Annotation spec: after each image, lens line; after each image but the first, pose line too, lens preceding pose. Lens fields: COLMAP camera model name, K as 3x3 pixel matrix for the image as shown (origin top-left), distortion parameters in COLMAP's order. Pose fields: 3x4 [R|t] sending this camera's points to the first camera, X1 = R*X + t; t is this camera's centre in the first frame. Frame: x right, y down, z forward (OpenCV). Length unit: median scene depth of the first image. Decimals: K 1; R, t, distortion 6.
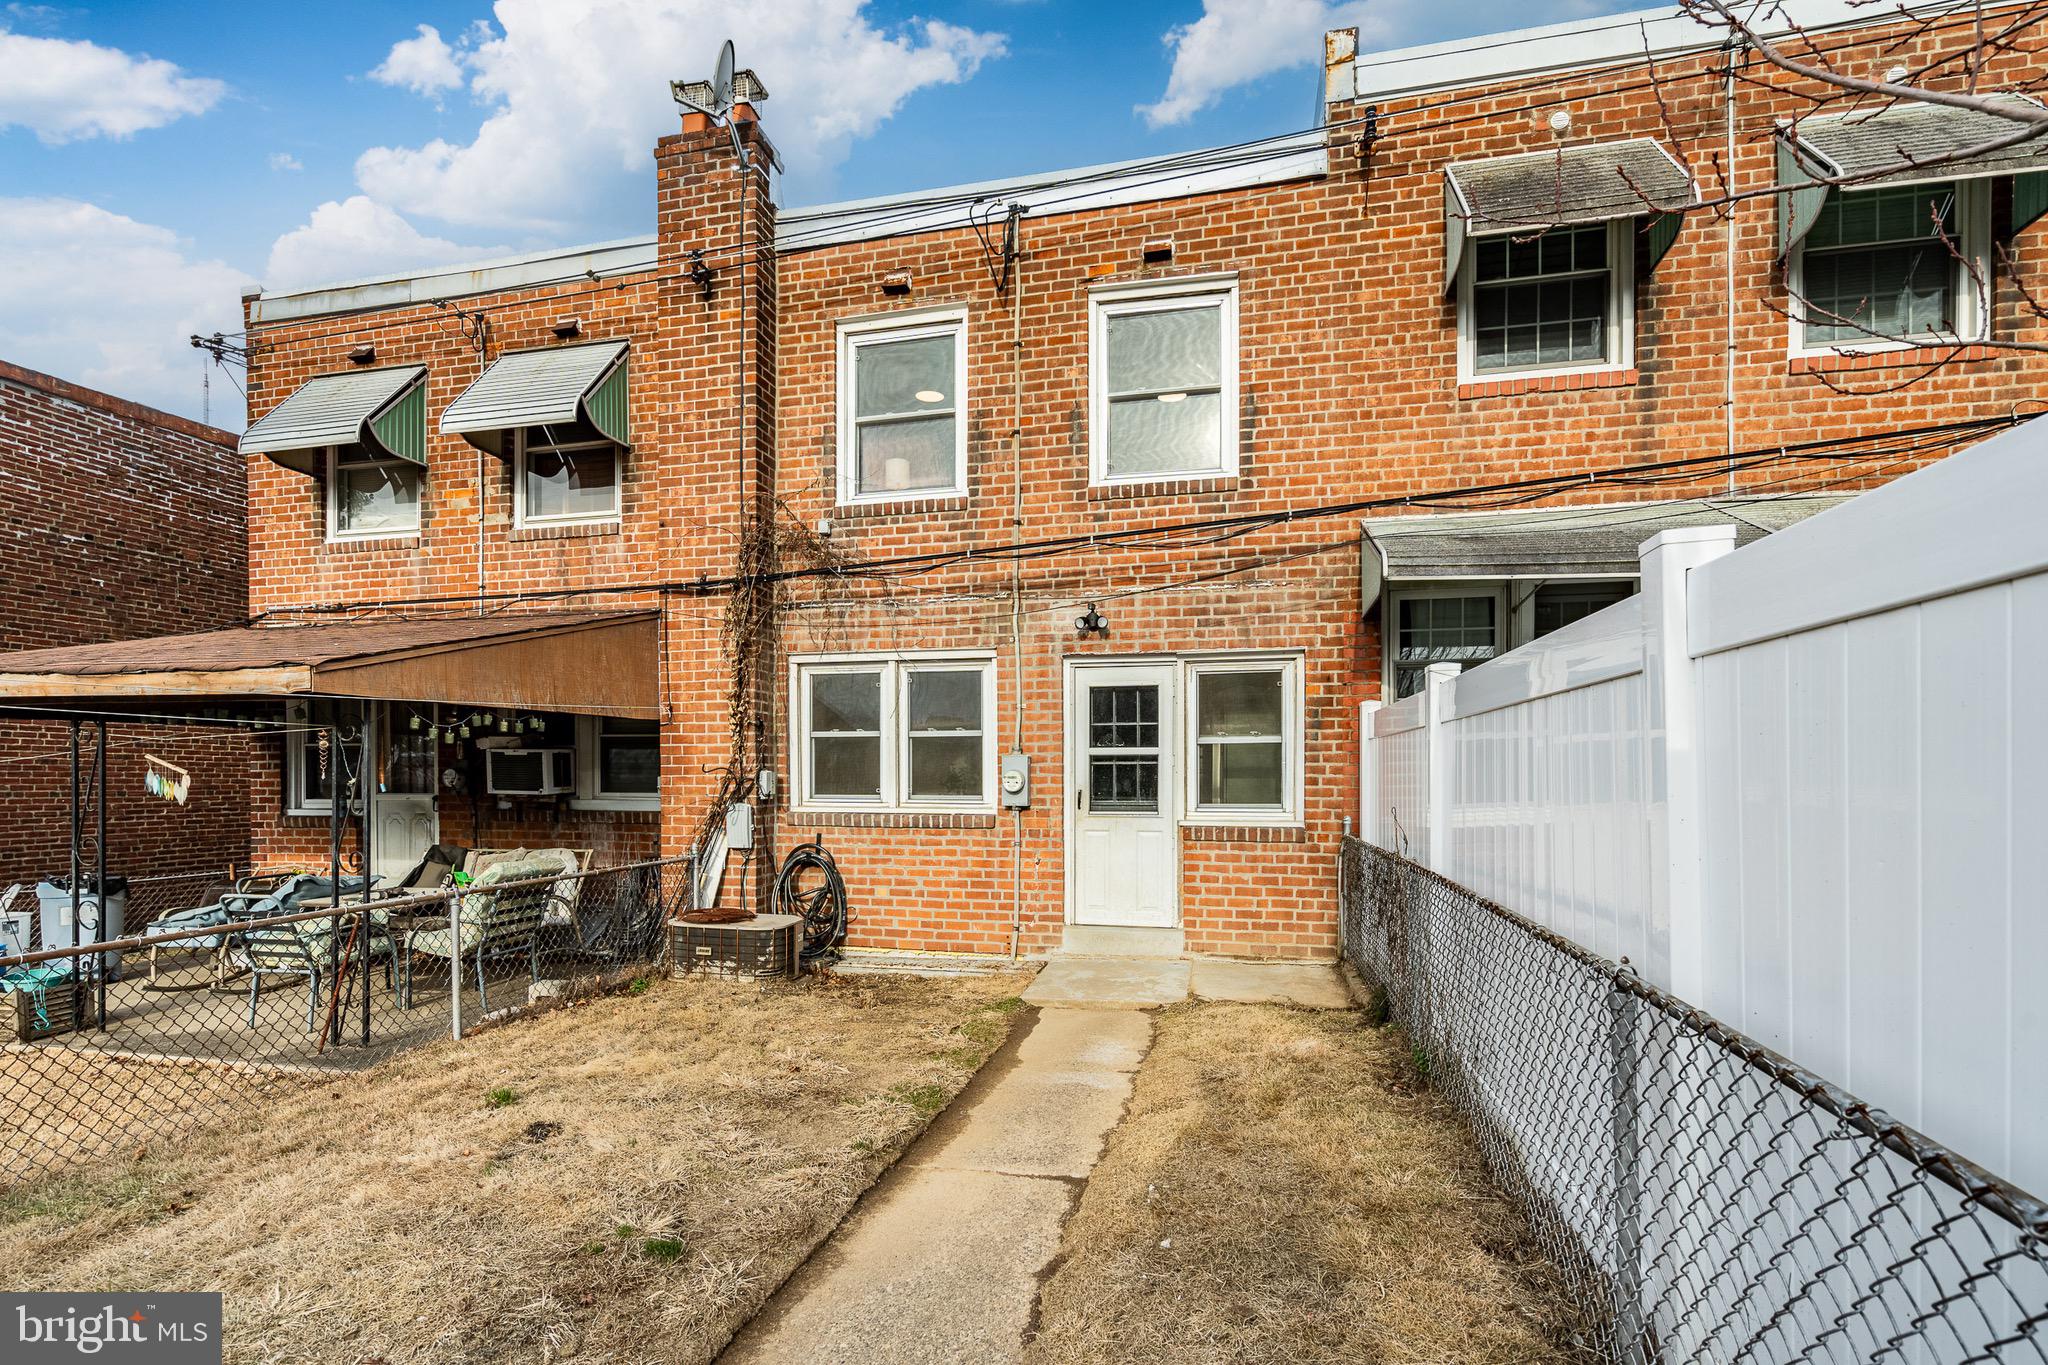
lens RADIAL K [[960.9, 0, 1010.9], [0, 960.9, 763.7], [0, 0, 1]] dist [0.002078, 0.001299]
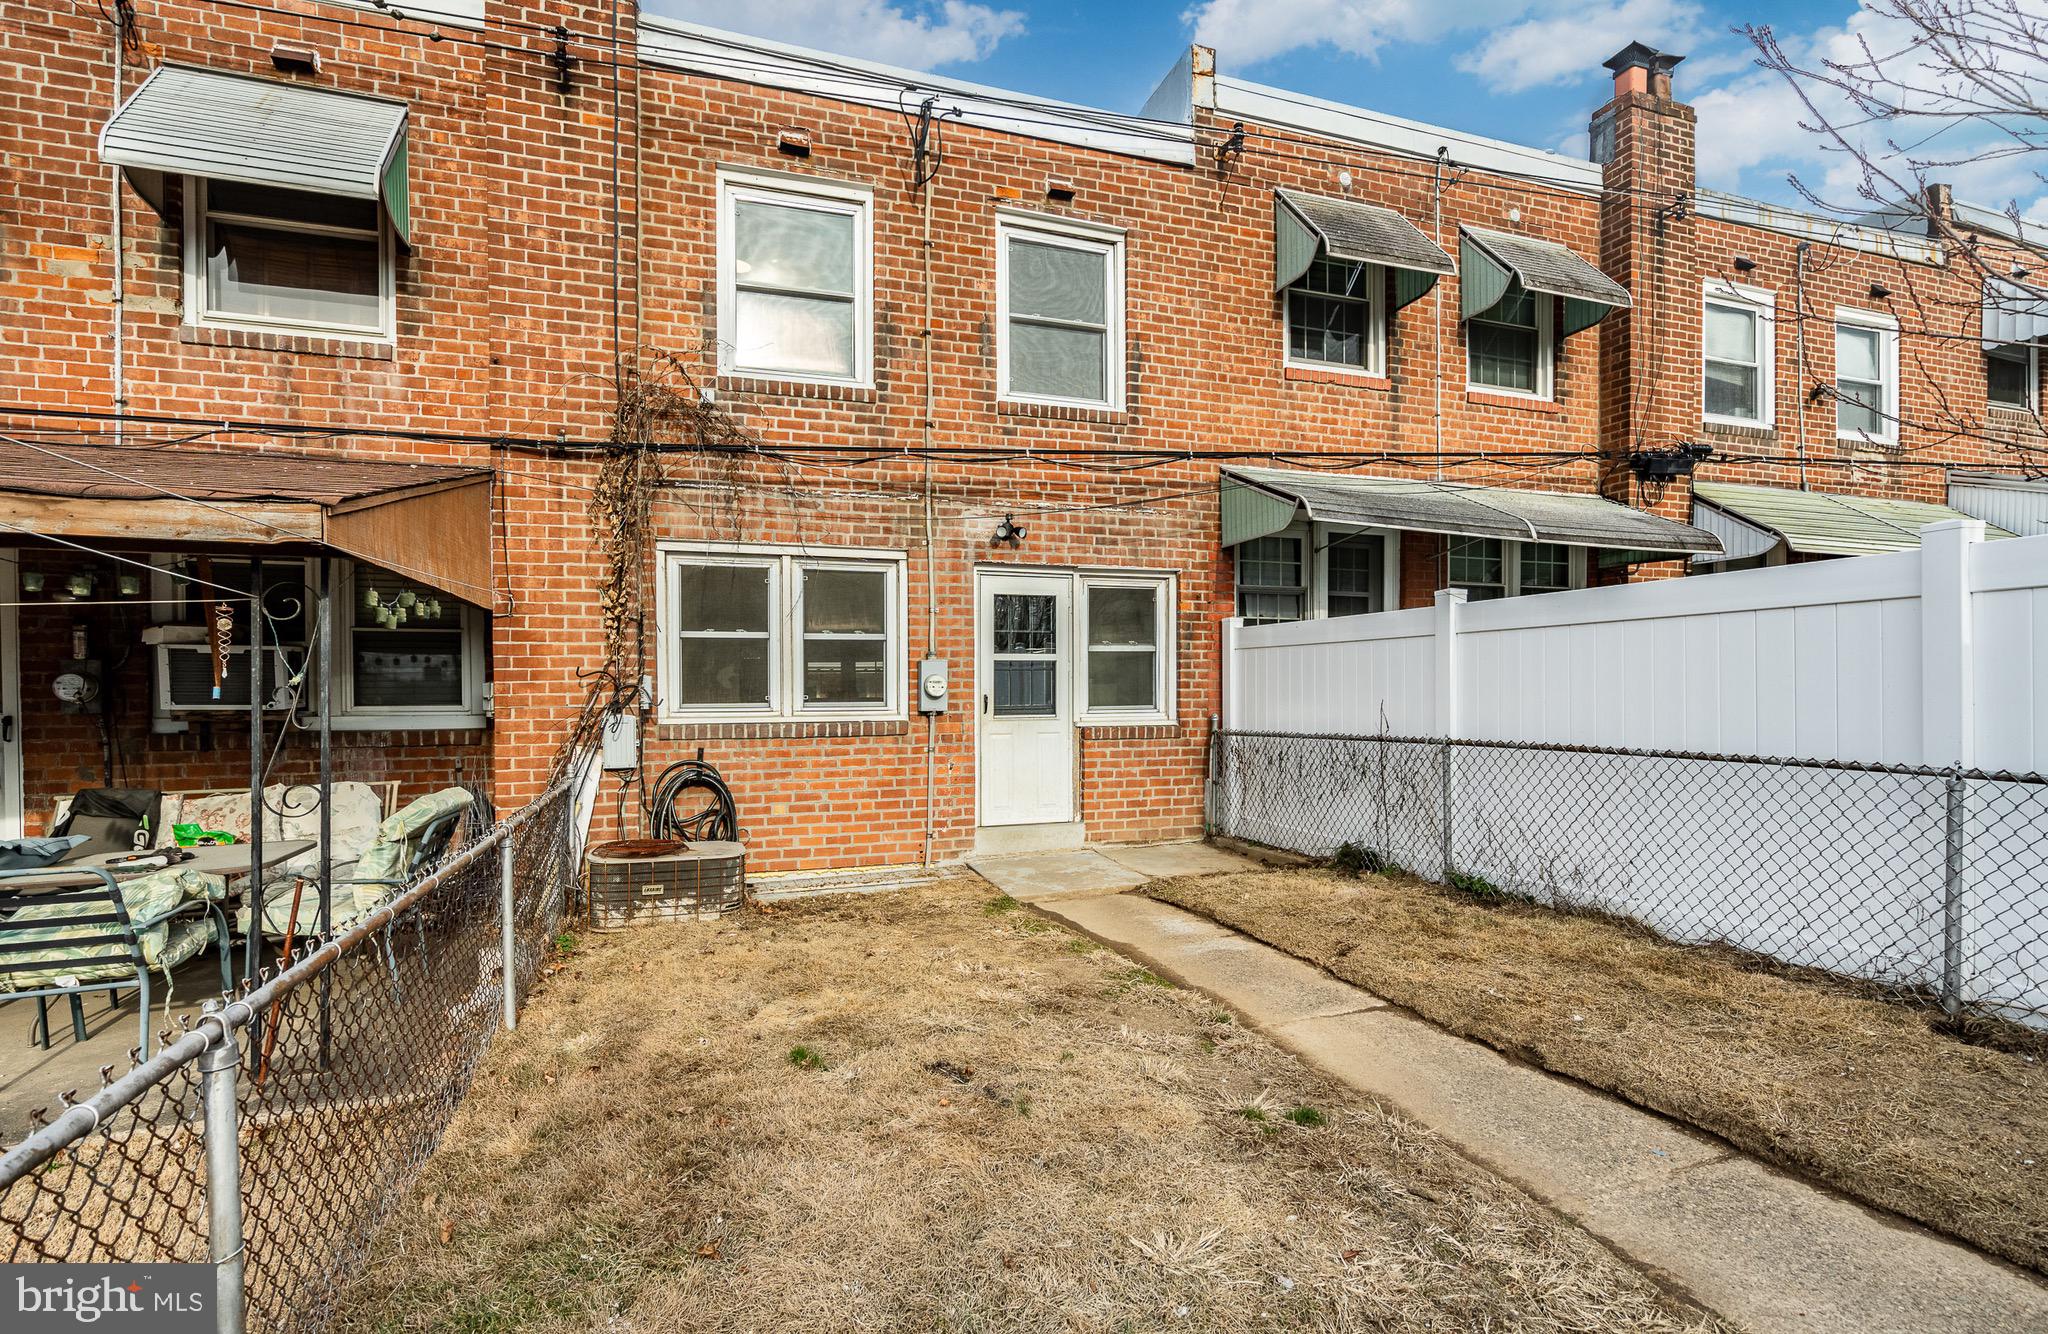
lens RADIAL K [[982.3, 0, 1023.1], [0, 982.3, 680.5], [0, 0, 1]] dist [0.002677, 0.000586]
pose [[0.840754, -0.000574, 0.541417, -0.457880], [-0.000949, 0.999996, 0.002534, 0.009270], [-0.541417, -0.002644, 0.840750, 0.098120]]
